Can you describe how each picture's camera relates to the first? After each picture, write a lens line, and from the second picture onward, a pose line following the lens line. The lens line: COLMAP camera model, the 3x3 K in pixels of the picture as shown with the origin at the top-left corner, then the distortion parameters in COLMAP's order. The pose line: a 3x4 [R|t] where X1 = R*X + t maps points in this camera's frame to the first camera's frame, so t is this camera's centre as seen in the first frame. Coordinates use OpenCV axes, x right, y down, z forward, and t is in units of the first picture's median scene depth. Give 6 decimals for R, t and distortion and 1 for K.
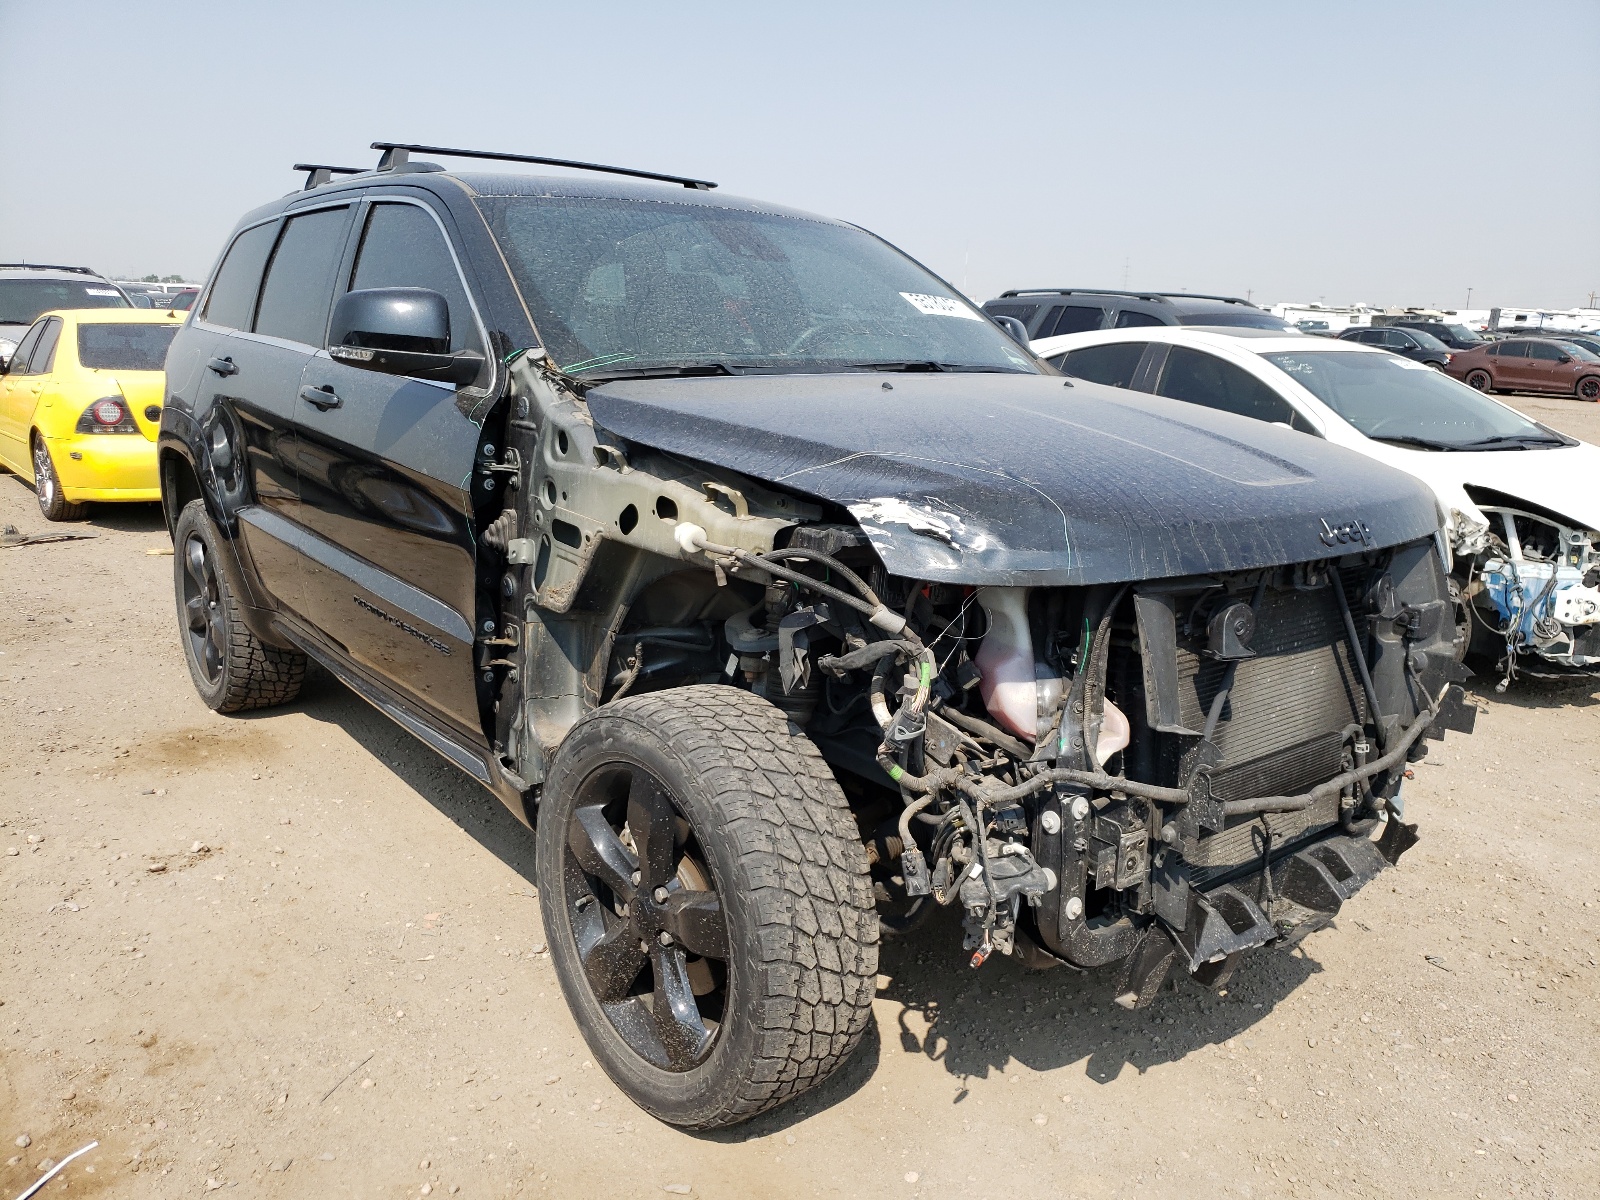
lens RADIAL K [[1247.5, 0, 794.5], [0, 1247.5, 598.8], [0, 0, 1]] dist [0.015372, -0.004072]
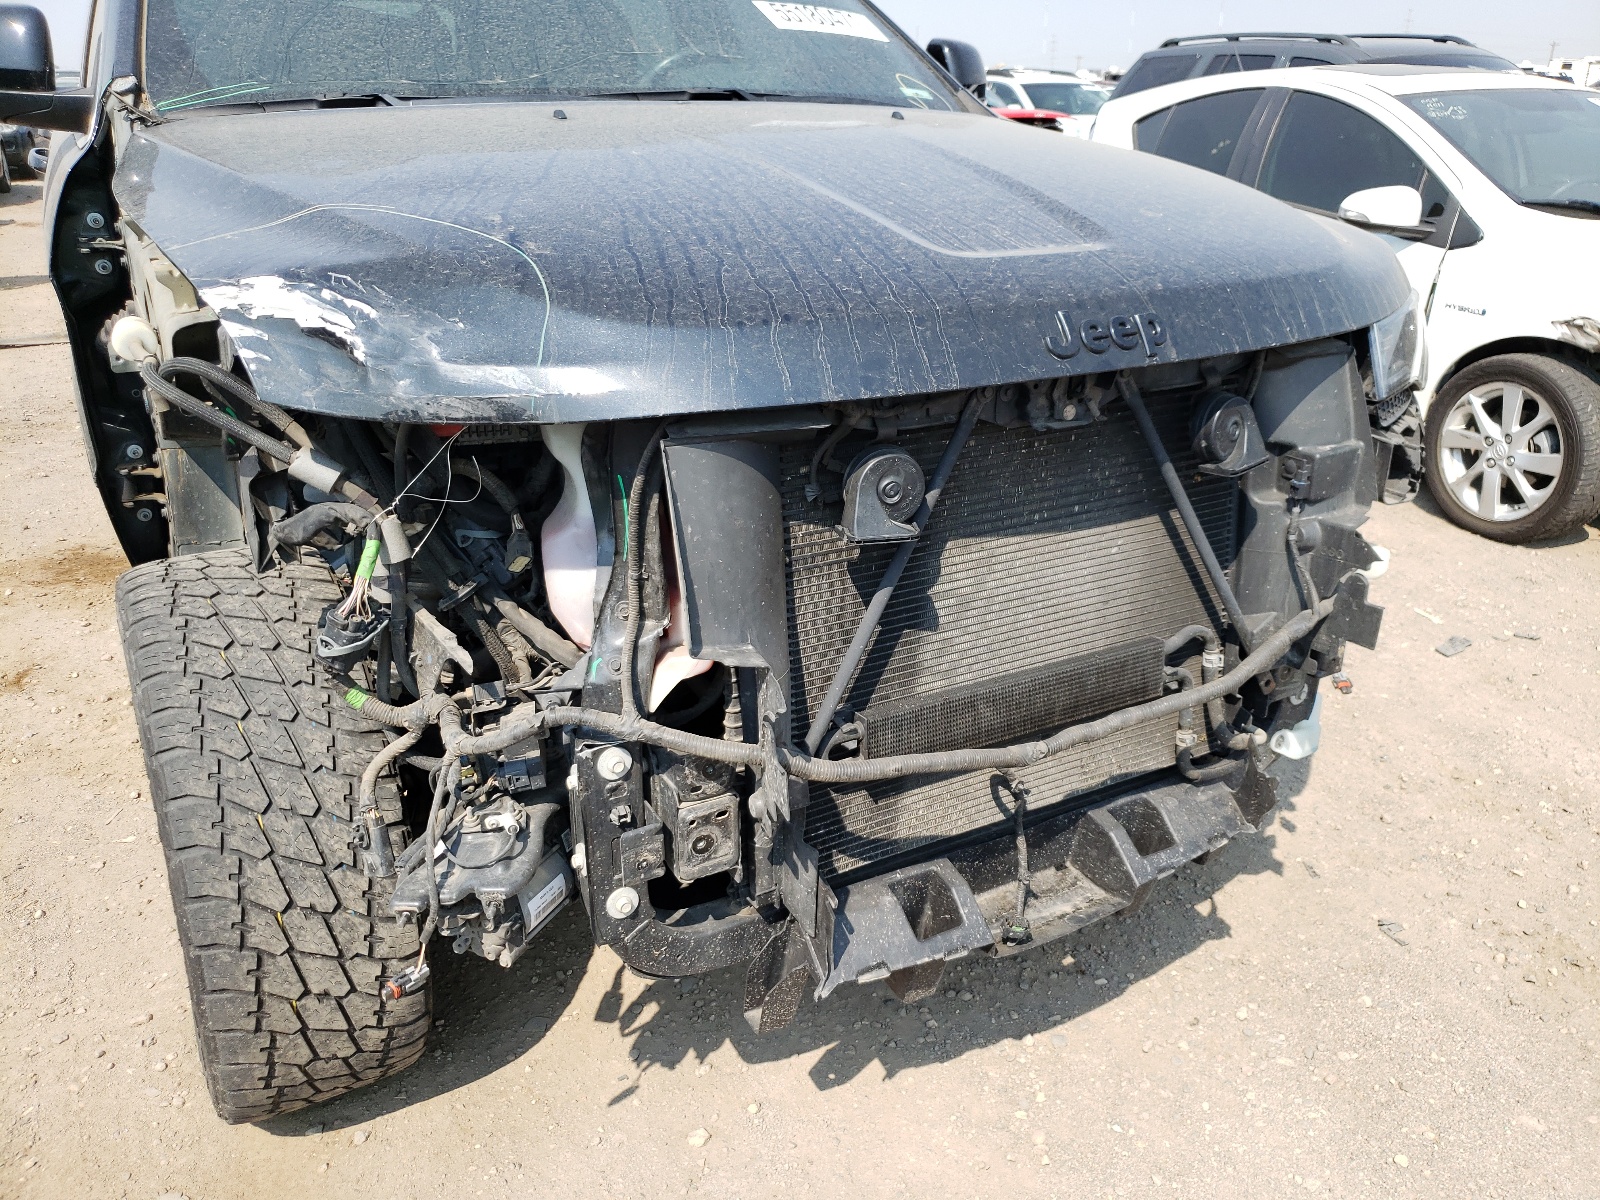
lens RADIAL K [[1247.5, 0, 805.3], [0, 1247.5, 602.2], [0, 0, 1]] dist [0.015372, -0.004072]
pose [[0.986352, 0.035753, -0.160725, 0.397608], [-0.009446, 0.986820, 0.161547, -0.021233], [0.164382, -0.157824, 0.973689, 0.361982]]
